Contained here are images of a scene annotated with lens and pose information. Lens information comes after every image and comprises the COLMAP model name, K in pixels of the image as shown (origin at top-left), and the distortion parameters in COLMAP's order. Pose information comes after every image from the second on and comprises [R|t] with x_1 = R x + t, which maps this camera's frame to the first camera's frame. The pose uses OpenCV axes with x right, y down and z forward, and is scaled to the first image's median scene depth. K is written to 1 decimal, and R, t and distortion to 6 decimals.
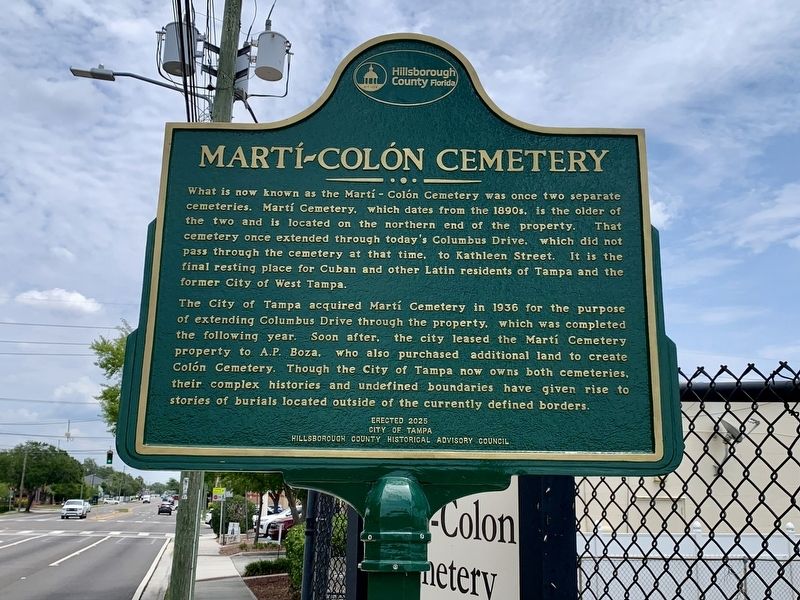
lens RADIAL K [[605.3, 0, 381.7], [0, 605.3, 352.0], [0, 0, 1]] dist [0.002048, -0.000631]
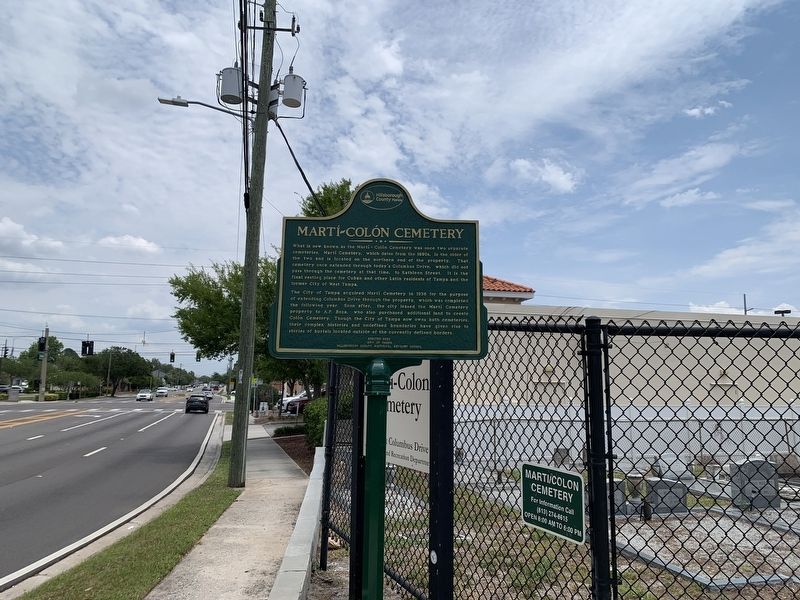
lens RADIAL K [[602.6, 0, 400.0], [0, 602.6, 300.0], [0, 0, 1]] dist [-0.006043, -0.004537]
pose [[0.998154, 0.001482, 0.060709, -0.010550], [-0.005910, 0.997328, 0.072814, -0.067833], [-0.060439, -0.073039, 0.995496, -0.439304]]
